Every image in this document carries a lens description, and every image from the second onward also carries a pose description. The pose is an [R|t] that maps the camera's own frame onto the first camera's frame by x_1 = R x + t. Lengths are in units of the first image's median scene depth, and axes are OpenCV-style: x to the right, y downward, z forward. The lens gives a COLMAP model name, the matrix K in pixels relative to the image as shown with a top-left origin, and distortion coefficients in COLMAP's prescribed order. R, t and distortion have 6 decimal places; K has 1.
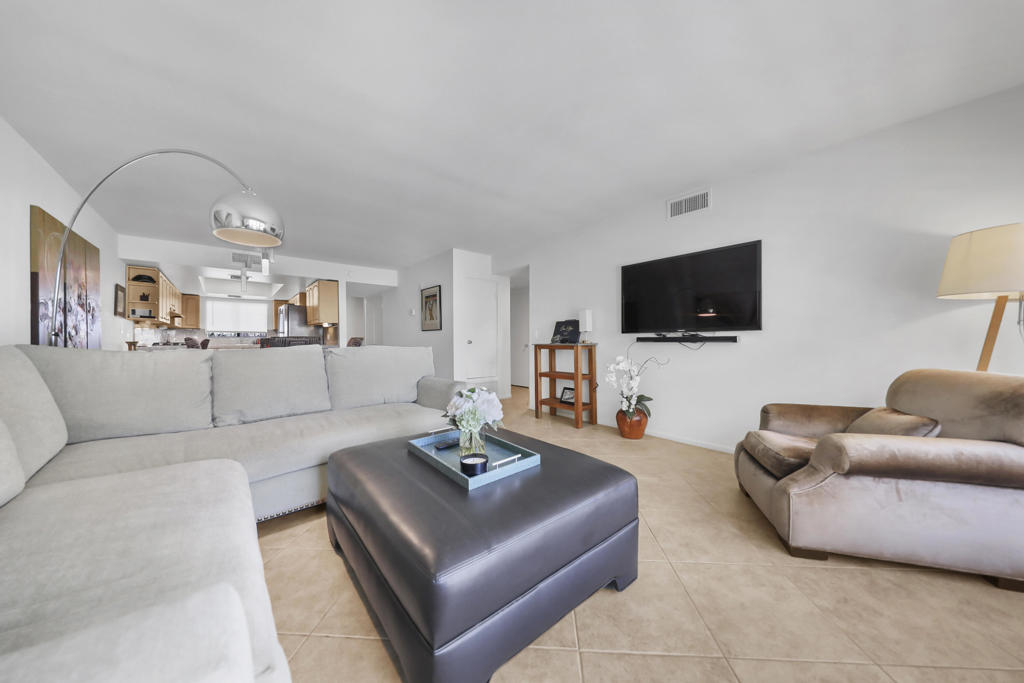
lens RADIAL K [[337.2, 0, 512.0], [0, 337.2, 341.5], [0, 0, 1]] dist [0.001082, 0.000080]
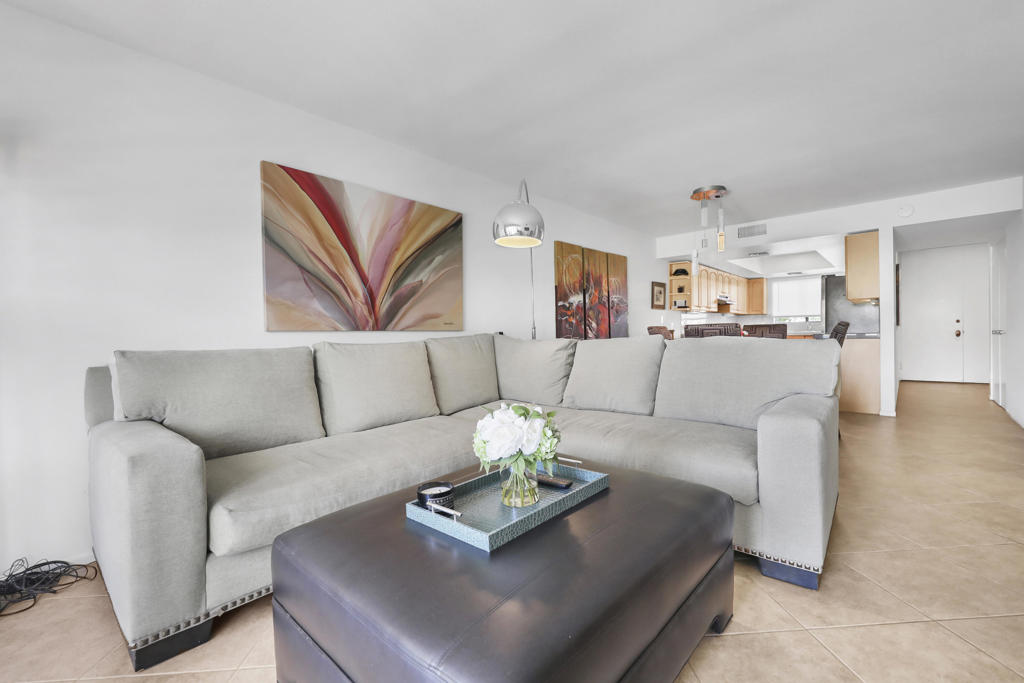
lens RADIAL K [[438.2, 0, 512.0], [0, 438.2, 341.5], [0, 0, 1]] dist [-0.002036, -0.000180]
pose [[0.149683, 0.021199, -0.988507, 0.252337], [0.013409, 0.999635, 0.023468, -0.004009], [0.988643, -0.016768, 0.149344, 0.286714]]
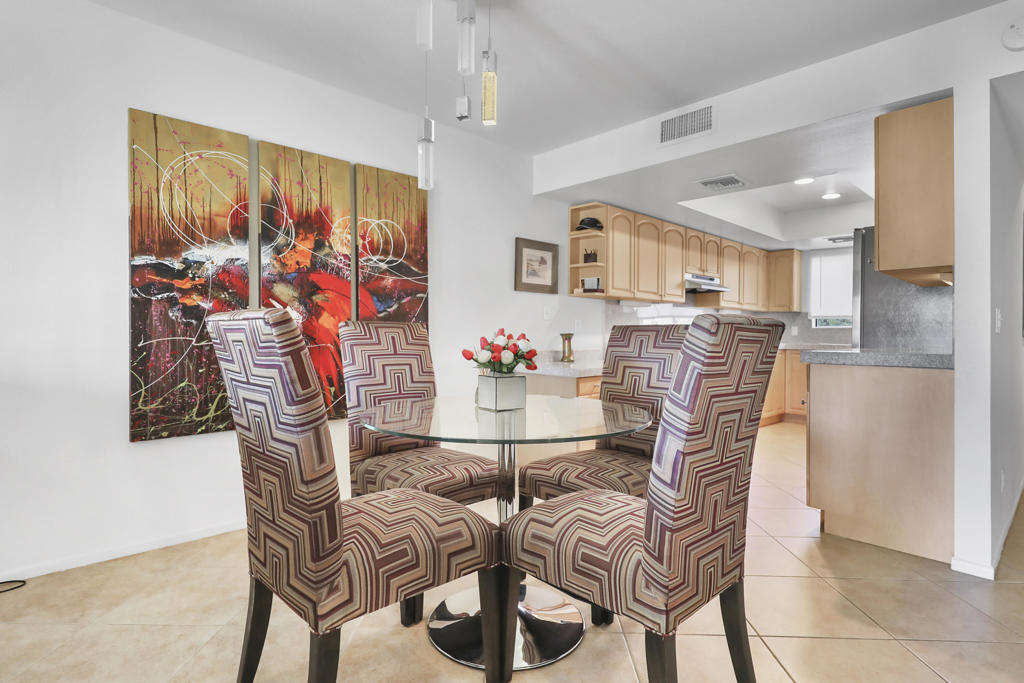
lens RADIAL K [[546.0, 0, 508.9], [0, 546.0, 333.6], [0, 0, 1]] dist [0.012320, 0.000305]
pose [[0.085147, 0.005599, -0.996353, -0.201917], [-0.015256, 0.999874, 0.004315, -0.003171], [0.996252, 0.014833, 0.085221, 0.890309]]
